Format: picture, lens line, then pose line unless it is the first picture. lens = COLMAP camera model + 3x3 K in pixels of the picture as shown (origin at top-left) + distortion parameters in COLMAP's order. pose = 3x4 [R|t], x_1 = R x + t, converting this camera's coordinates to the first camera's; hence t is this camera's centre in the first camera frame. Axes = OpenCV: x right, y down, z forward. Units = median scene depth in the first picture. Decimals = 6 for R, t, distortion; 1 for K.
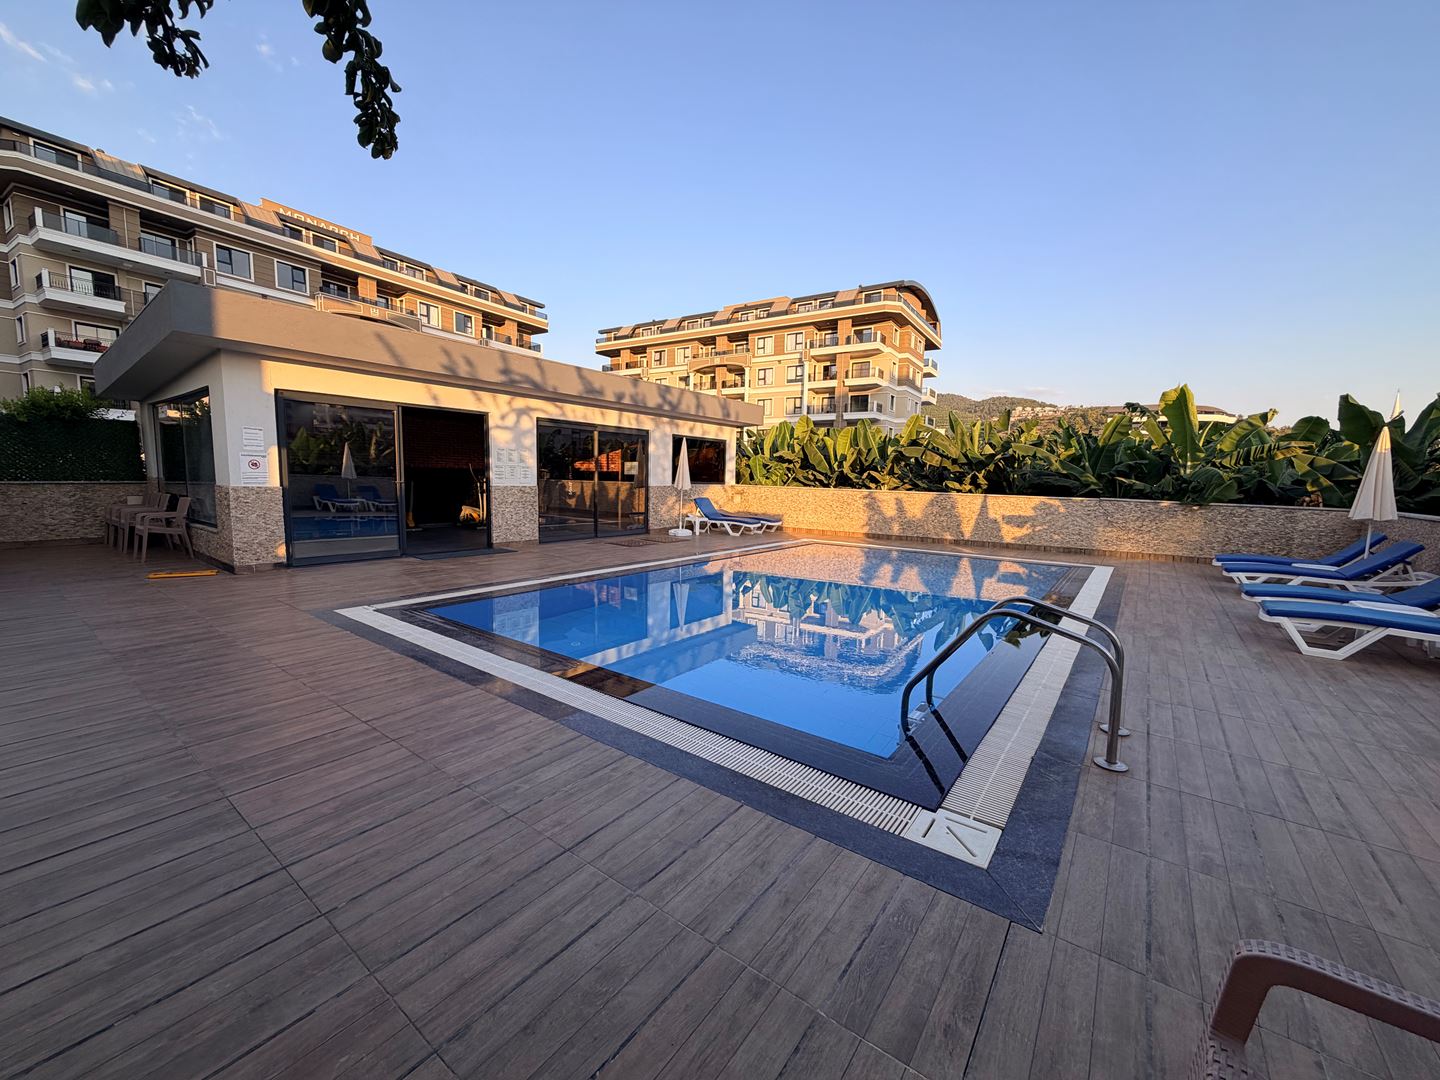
lens RADIAL K [[575.7, 0, 718.1], [0, 575.7, 535.3], [0, 0, 1]] dist [0.002245, 0.000337]
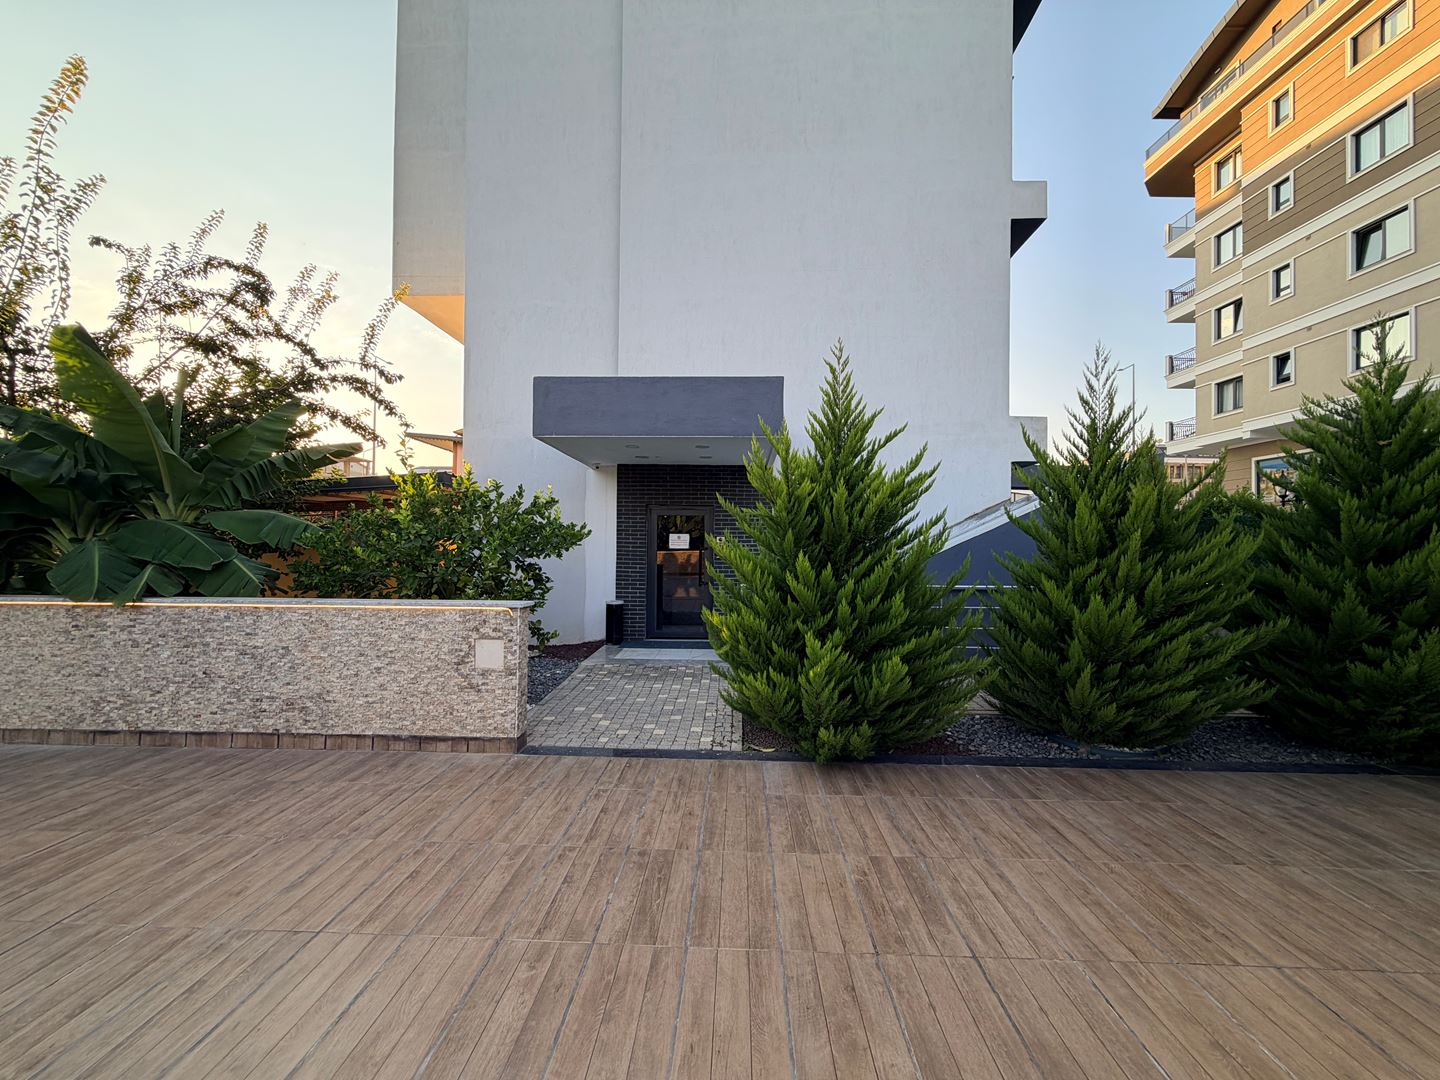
lens RADIAL K [[575.7, 0, 717.3], [0, 575.7, 538.6], [0, 0, 1]] dist [0.002245, 0.000337]
pose [[-0.824010, -0.042149, -0.565005, -1.076195], [-0.088771, 0.994517, 0.055275, -0.287291], [0.559577, 0.095704, -0.823234, 2.327696]]
